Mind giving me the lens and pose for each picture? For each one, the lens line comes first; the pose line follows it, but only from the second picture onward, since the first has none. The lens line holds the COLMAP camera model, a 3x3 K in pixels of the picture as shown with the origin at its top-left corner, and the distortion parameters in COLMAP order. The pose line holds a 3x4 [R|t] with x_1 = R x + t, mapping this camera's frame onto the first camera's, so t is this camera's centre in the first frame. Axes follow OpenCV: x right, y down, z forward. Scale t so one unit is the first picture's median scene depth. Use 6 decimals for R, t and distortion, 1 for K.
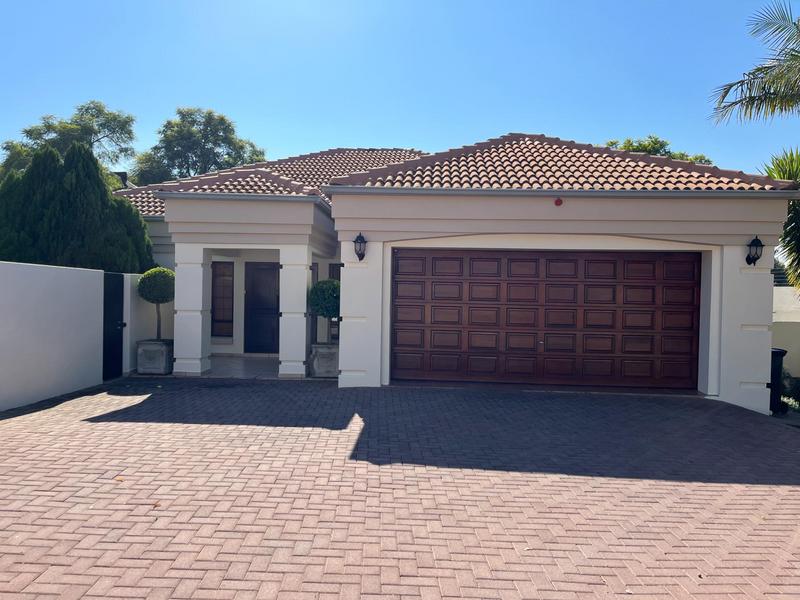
lens RADIAL K [[604.9, 0, 400.7], [0, 604.9, 299.2], [0, 0, 1]] dist [0.078879, 0.000993]
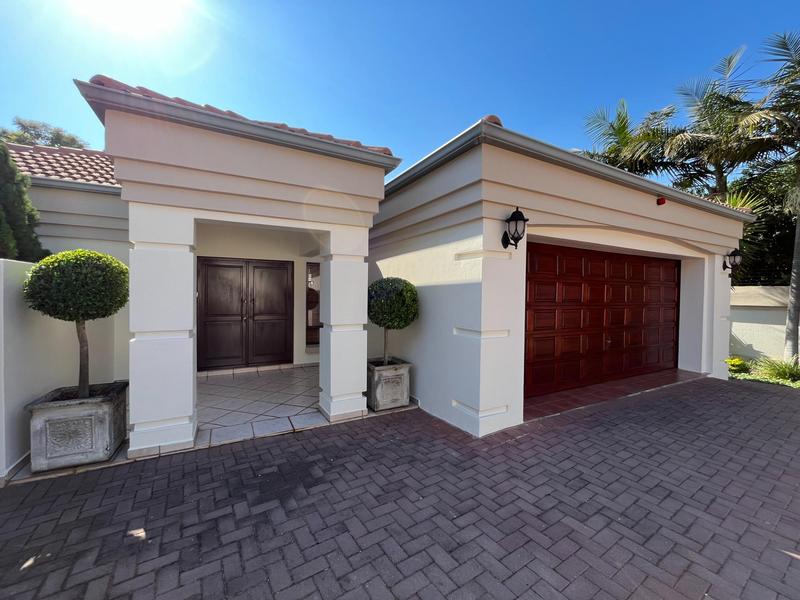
lens RADIAL K [[321.4, 0, 398.1], [0, 321.4, 297.3], [0, 0, 1]] dist [-0.002166, 0.000297]
pose [[0.856677, -0.018410, 0.515525, -0.316000], [0.012355, 0.999809, 0.015173, -0.014202], [-0.515705, -0.006629, 0.856740, 0.653174]]
